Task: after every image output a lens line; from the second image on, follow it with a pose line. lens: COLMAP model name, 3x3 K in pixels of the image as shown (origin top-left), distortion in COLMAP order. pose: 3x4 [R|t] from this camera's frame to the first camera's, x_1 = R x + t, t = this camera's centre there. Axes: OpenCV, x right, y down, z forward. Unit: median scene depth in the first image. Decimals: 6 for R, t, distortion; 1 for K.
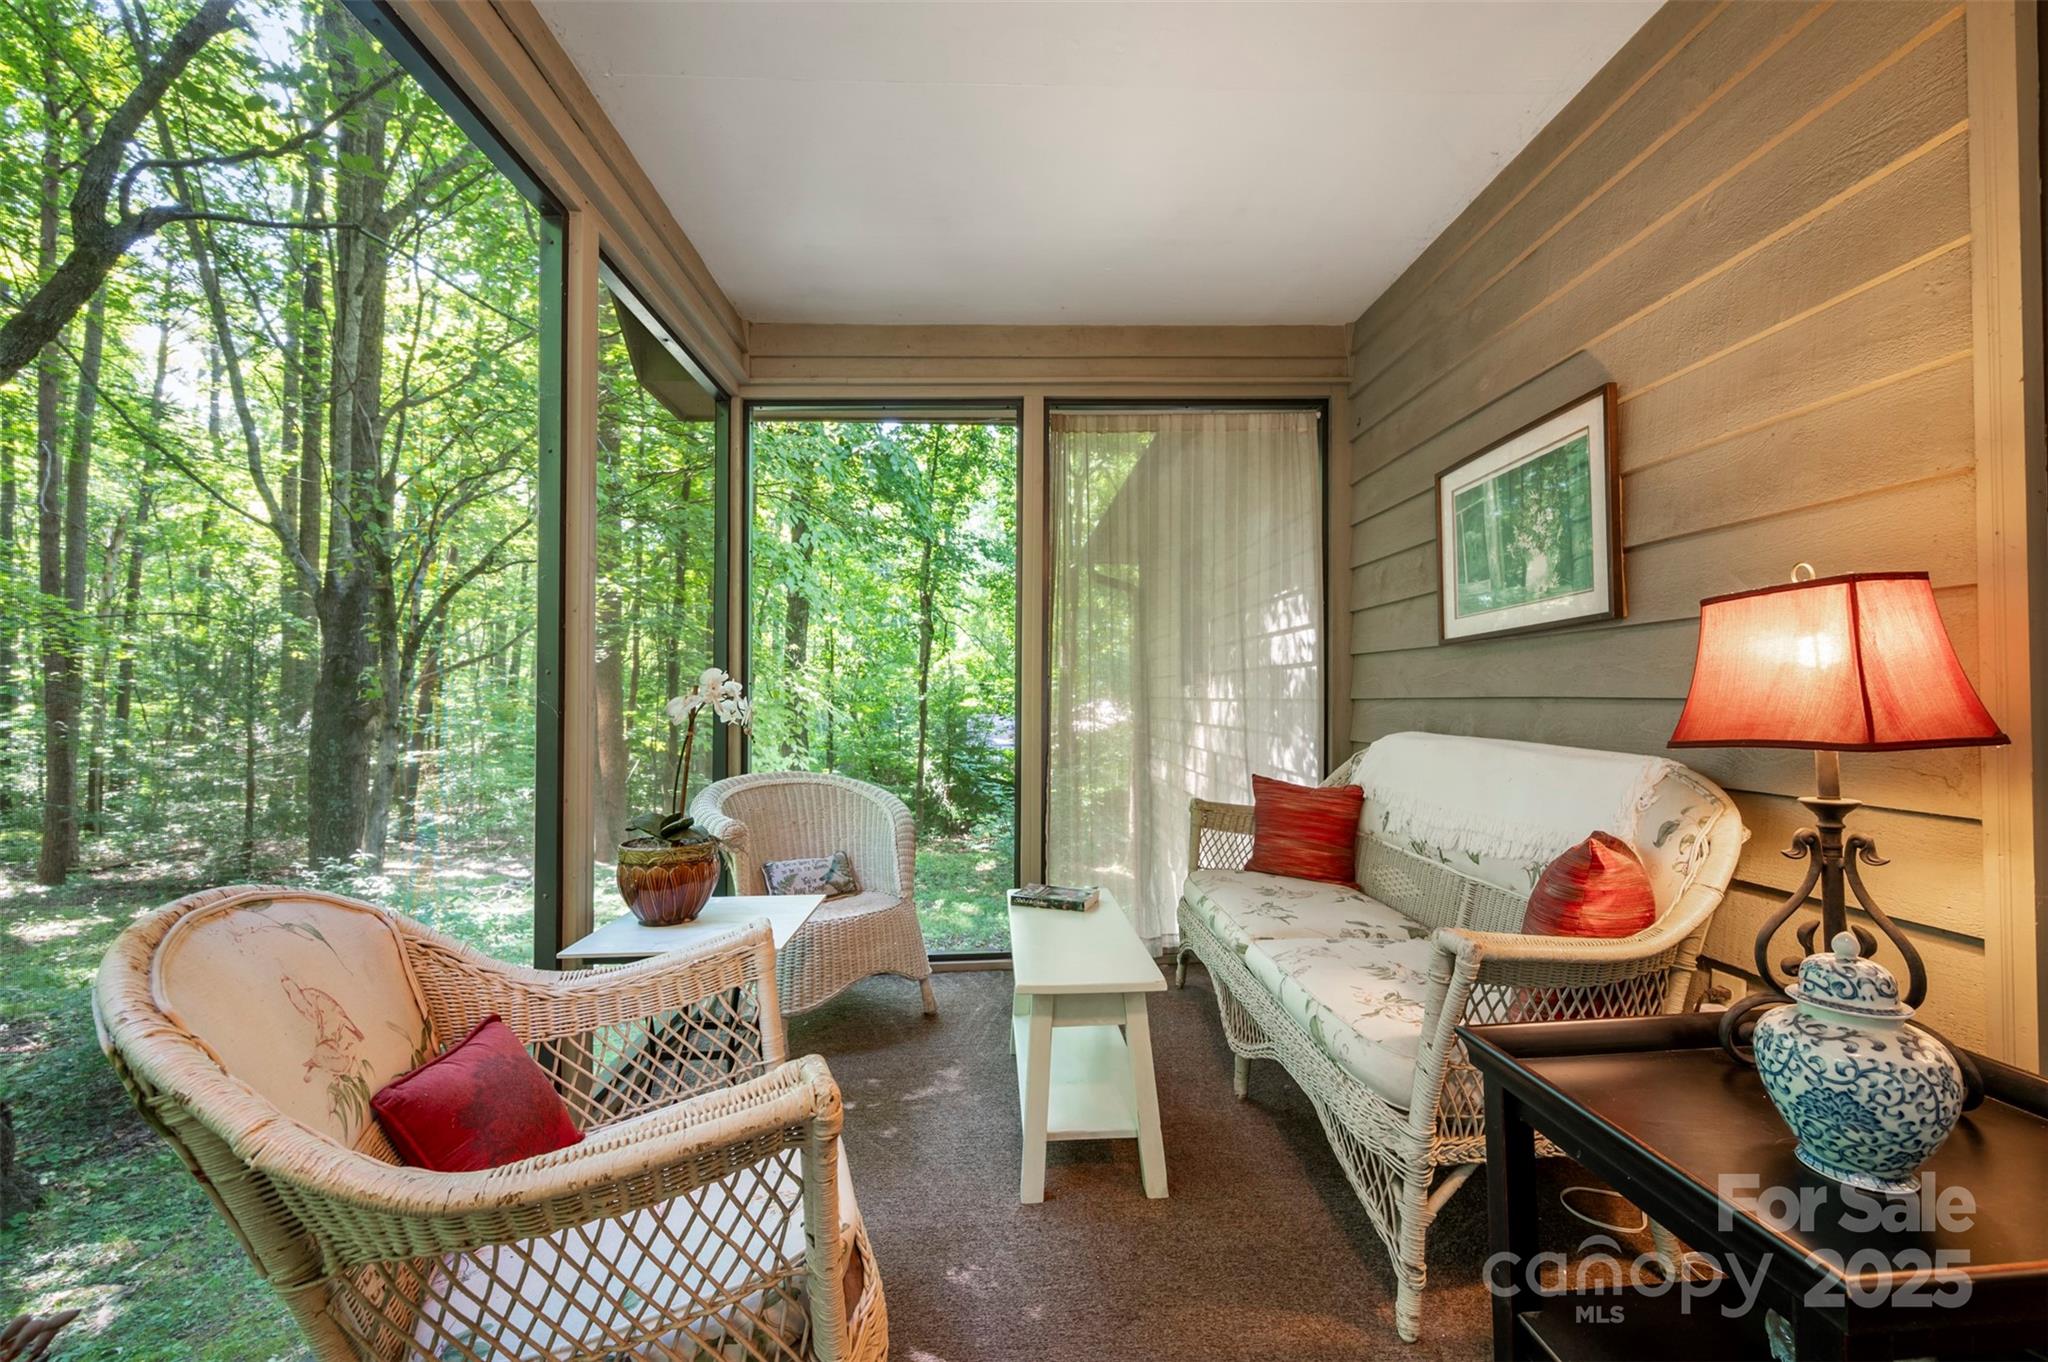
lens RADIAL K [[810.0, 0, 1024.6], [0, 810.0, 684.6], [0, 0, 1]] dist [-0.002588, -0.000500]
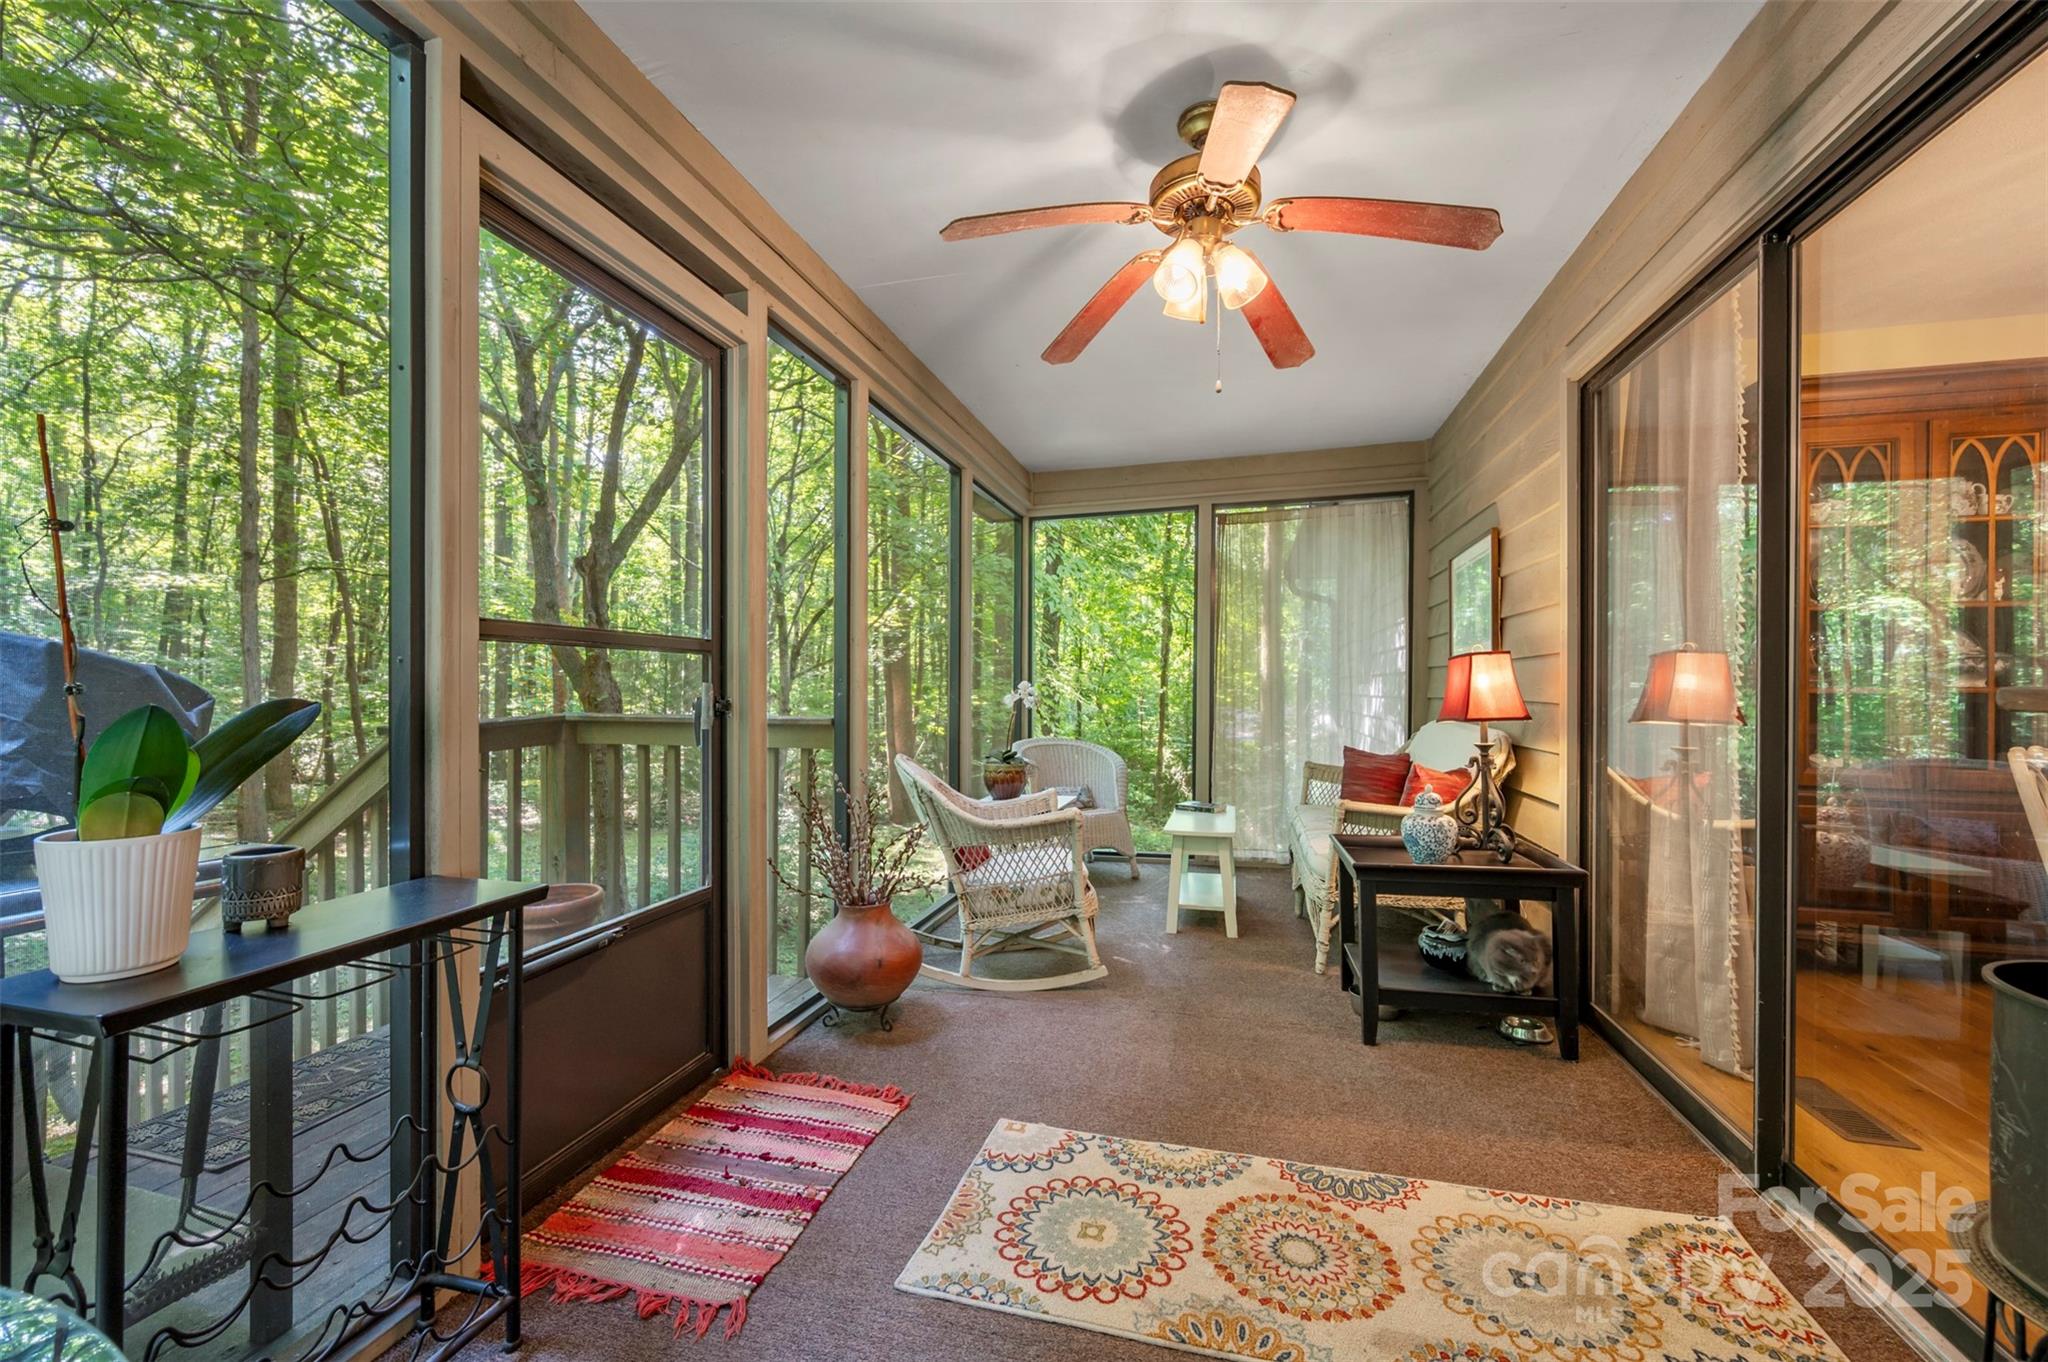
lens RADIAL K [[810.0, 0, 1024.6], [0, 810.0, 684.6], [0, 0, 1]] dist [-0.002588, -0.000500]
pose [[0.954592, 0.002405, -0.297908, 0.048138], [0.000502, 0.999953, 0.009680, -0.006551], [0.297917, -0.009390, 0.954546, -0.200464]]
